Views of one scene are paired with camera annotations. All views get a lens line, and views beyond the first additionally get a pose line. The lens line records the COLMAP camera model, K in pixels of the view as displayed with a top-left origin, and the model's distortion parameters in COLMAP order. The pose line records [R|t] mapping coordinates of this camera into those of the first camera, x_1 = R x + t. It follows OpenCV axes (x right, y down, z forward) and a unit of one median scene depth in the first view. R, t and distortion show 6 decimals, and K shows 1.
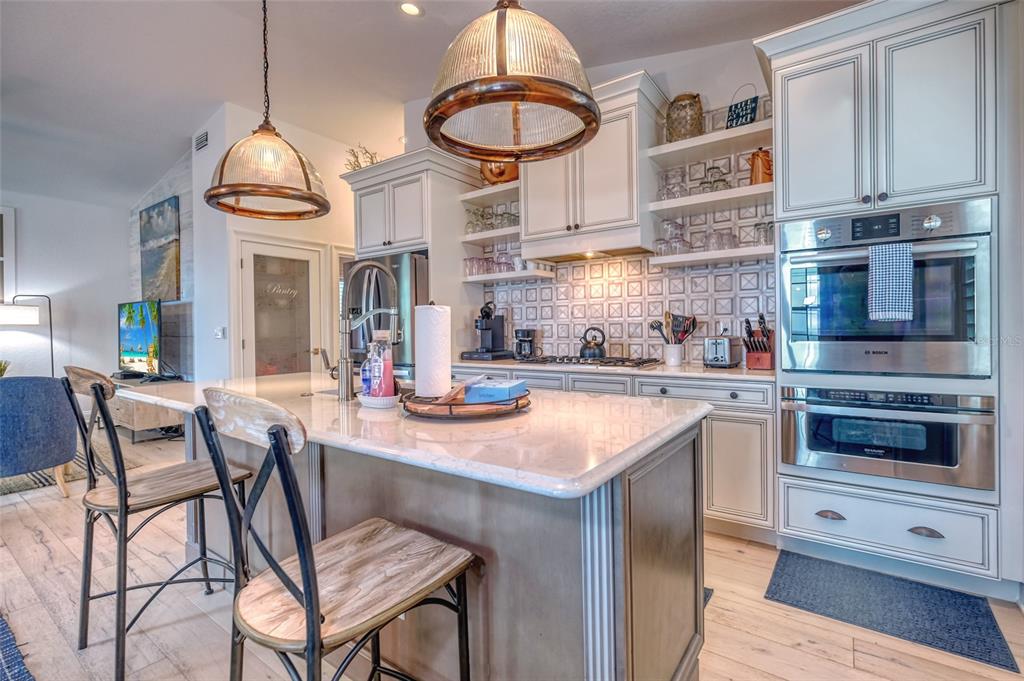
lens RADIAL K [[462.0, 0, 515.2], [0, 462.0, 333.6], [0, 0, 1]] dist [0.001009, 0.000472]
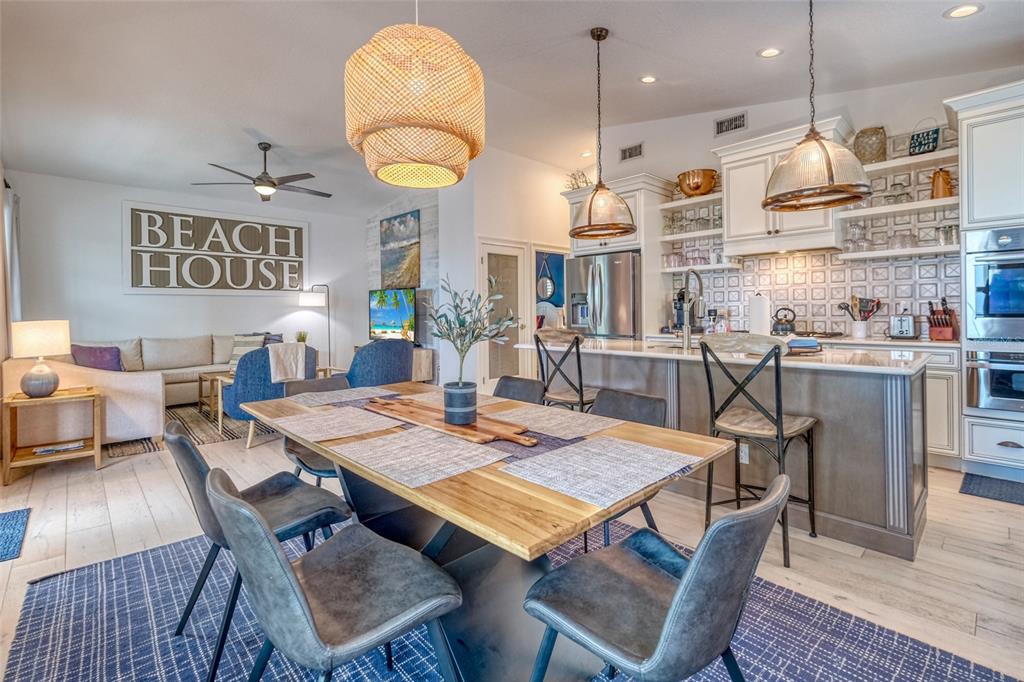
lens RADIAL K [[464.9, 0, 510.4], [0, 464.9, 314.6], [0, 0, 1]] dist [-0.000803, -0.000442]
pose [[0.981636, 0.002480, -0.190748, -0.345896], [-0.002323, 0.999997, 0.001047, 0.005642], [0.190750, -0.000585, 0.981638, -0.431903]]
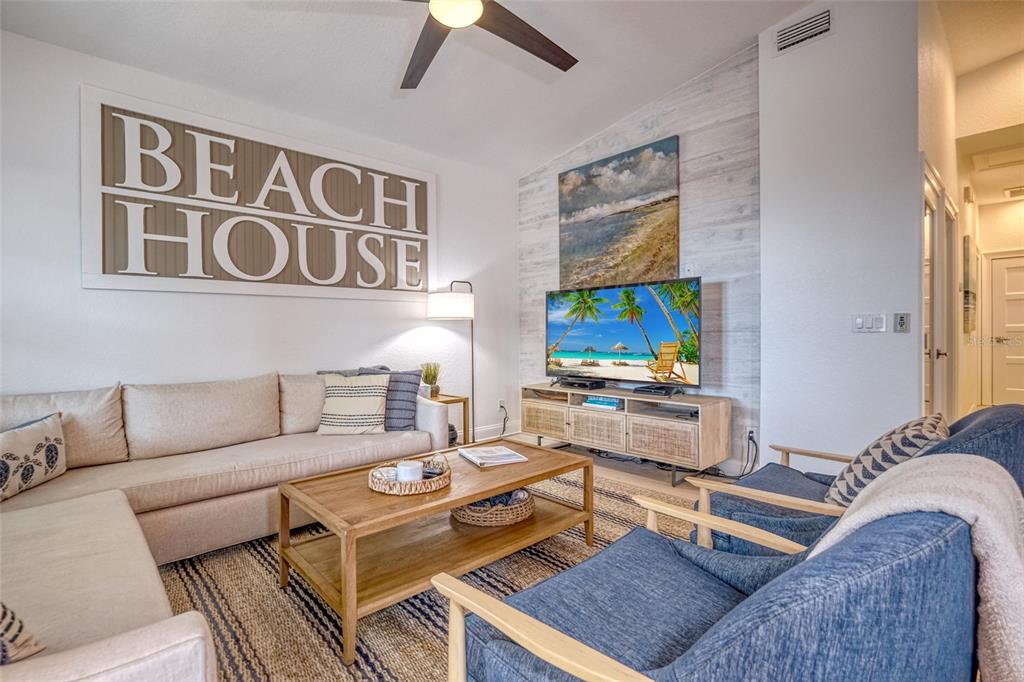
lens RADIAL K [[423.5, 0, 526.8], [0, 423.5, 337.0], [0, 0, 1]] dist [-0.001085, -0.000178]
pose [[0.992995, -0.001828, -0.118143, -1.424746], [0.001585, 0.999996, -0.002145, 0.024328], [0.118146, 0.001943, 0.992994, 0.515466]]
